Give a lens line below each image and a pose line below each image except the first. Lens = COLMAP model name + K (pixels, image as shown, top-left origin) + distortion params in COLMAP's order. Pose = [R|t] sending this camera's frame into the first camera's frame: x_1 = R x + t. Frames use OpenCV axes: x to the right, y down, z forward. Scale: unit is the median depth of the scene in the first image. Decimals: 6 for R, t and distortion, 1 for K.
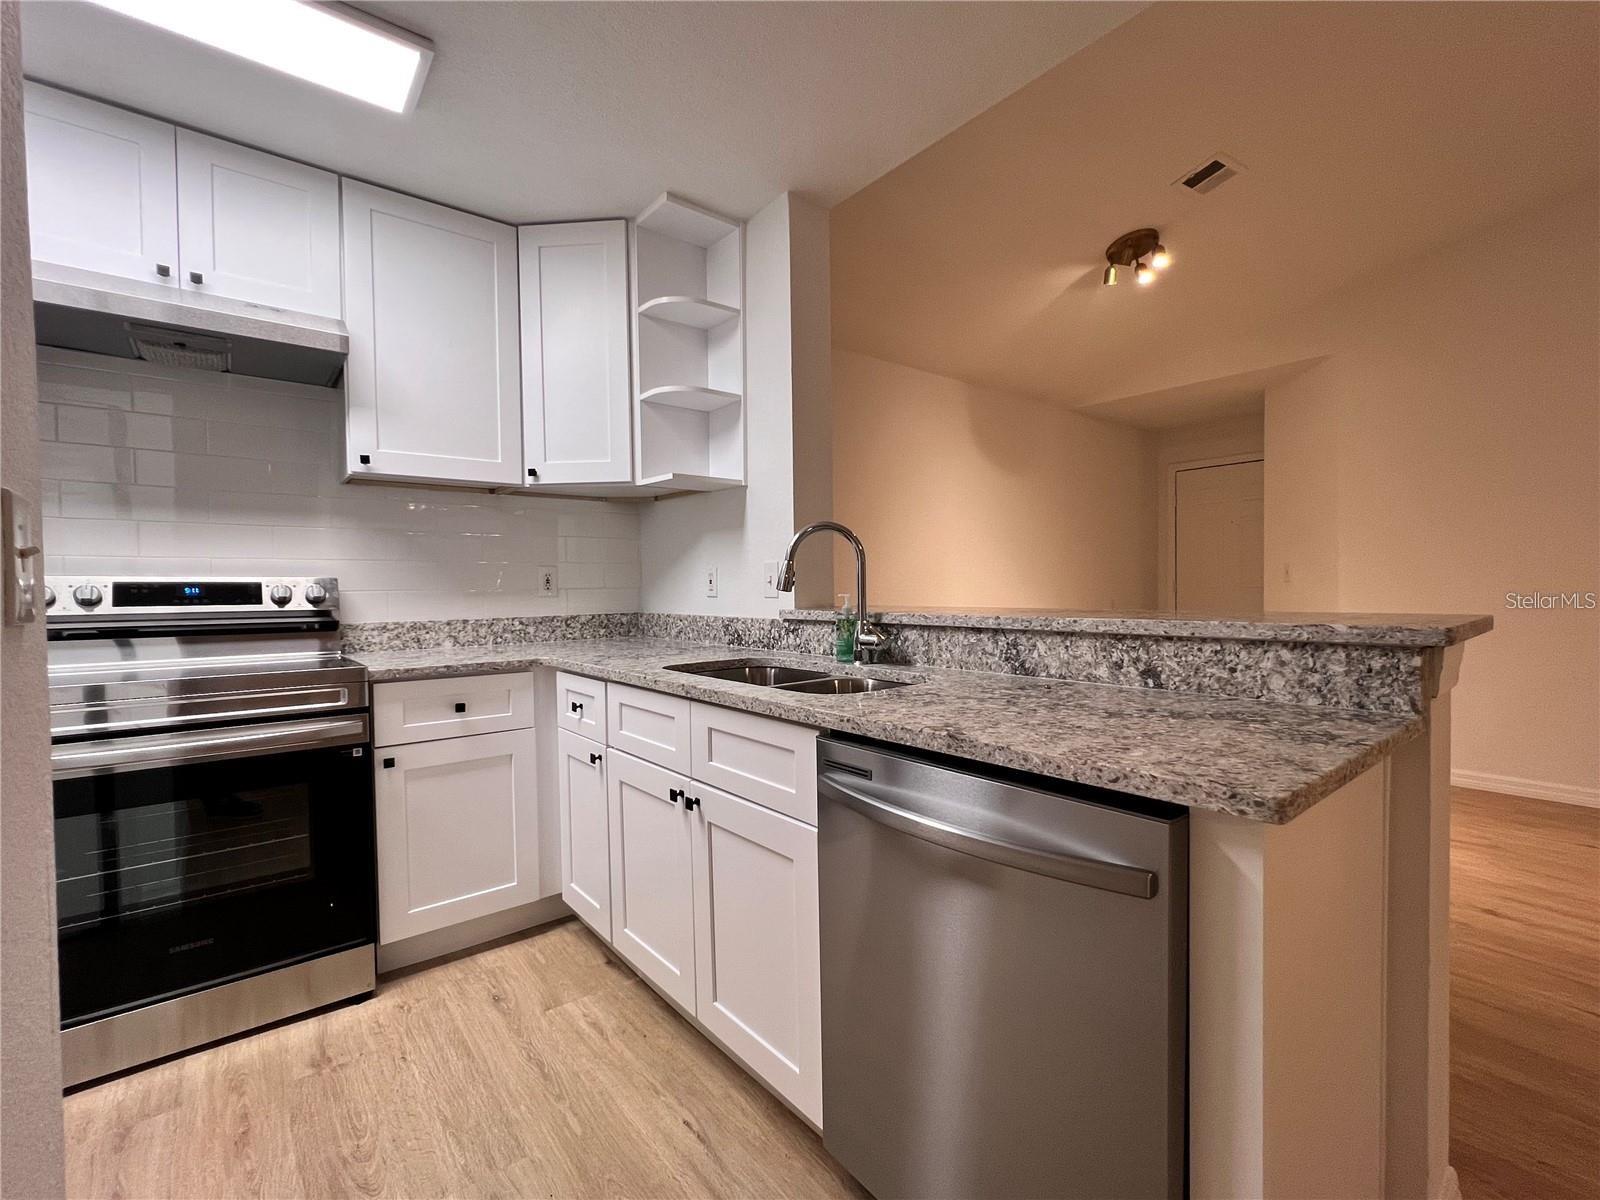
lens RADIAL K [[709.6, 0, 799.6], [0, 709.6, 606.7], [0, 0, 1]] dist [-0.003082, 0.000611]
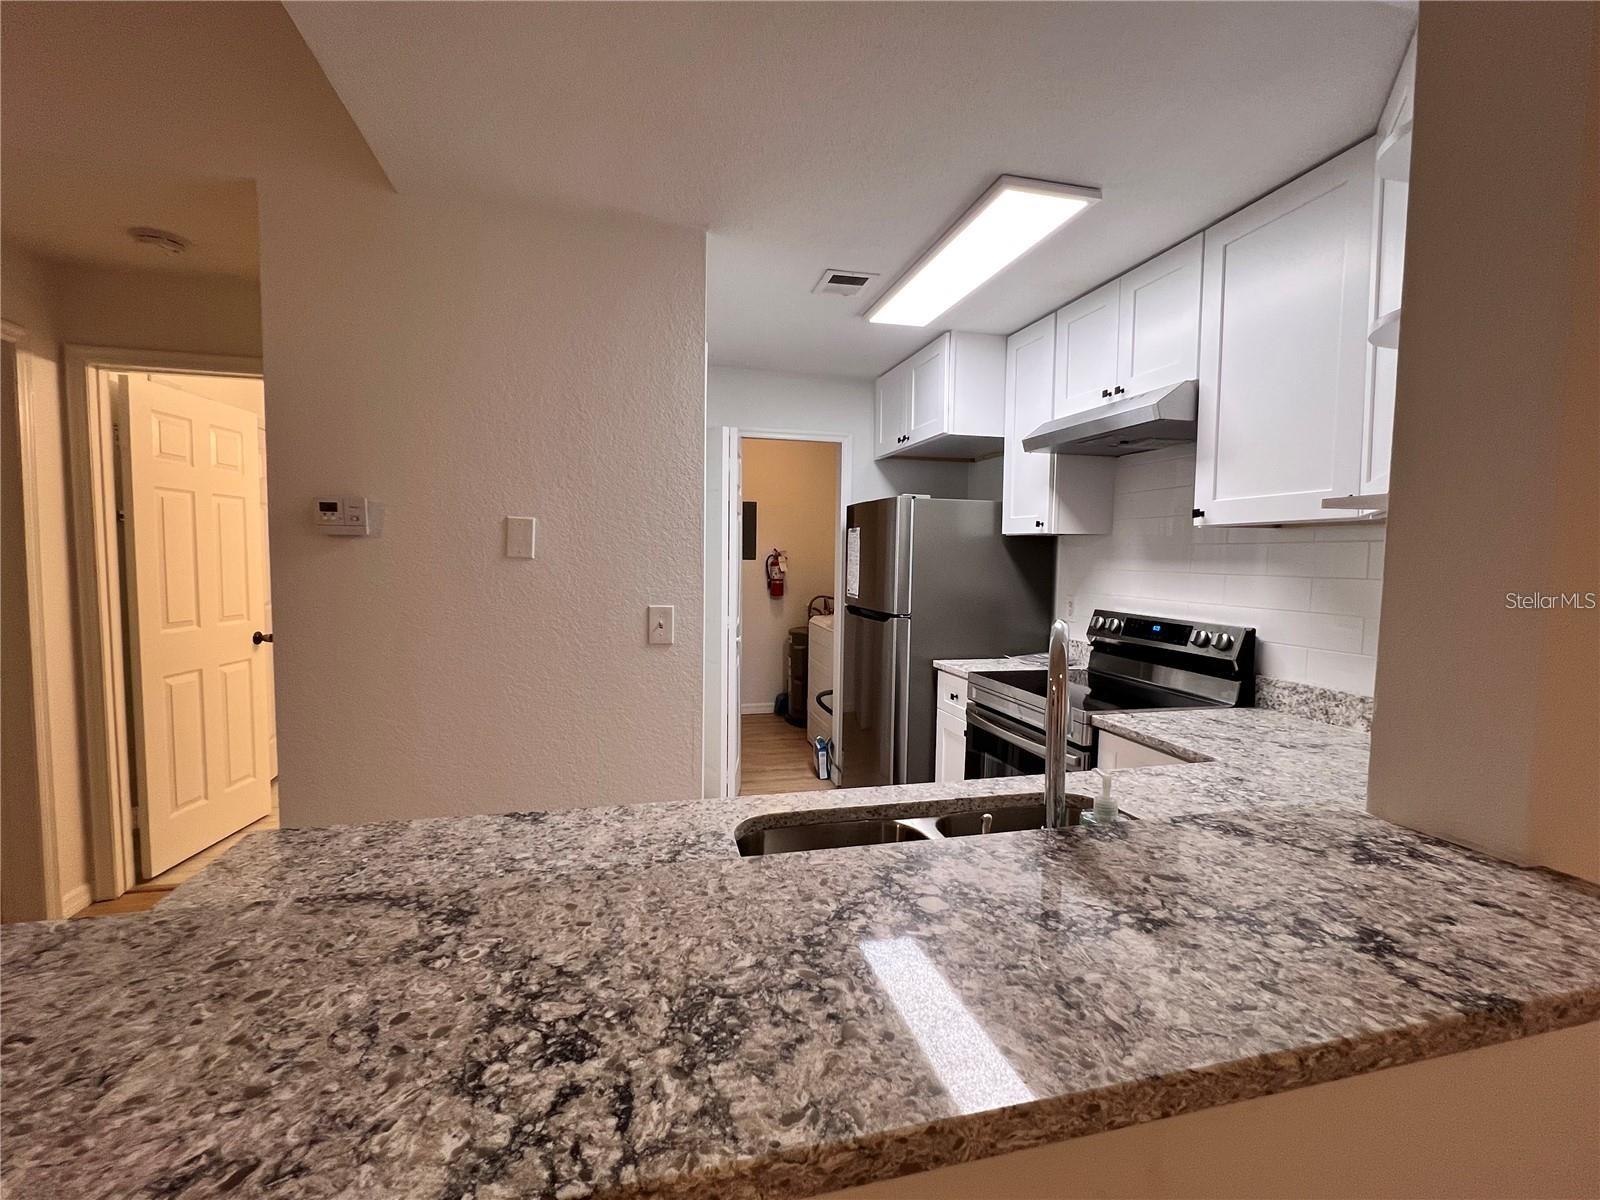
lens RADIAL K [[709.6, 0, 799.6], [0, 709.6, 606.7], [0, 0, 1]] dist [-0.003082, 0.000611]
pose [[-0.419626, 0.069996, -0.904994, 0.589441], [-0.033764, 0.995129, 0.092623, -0.170033], [0.907069, 0.069423, -0.415219, 1.032585]]
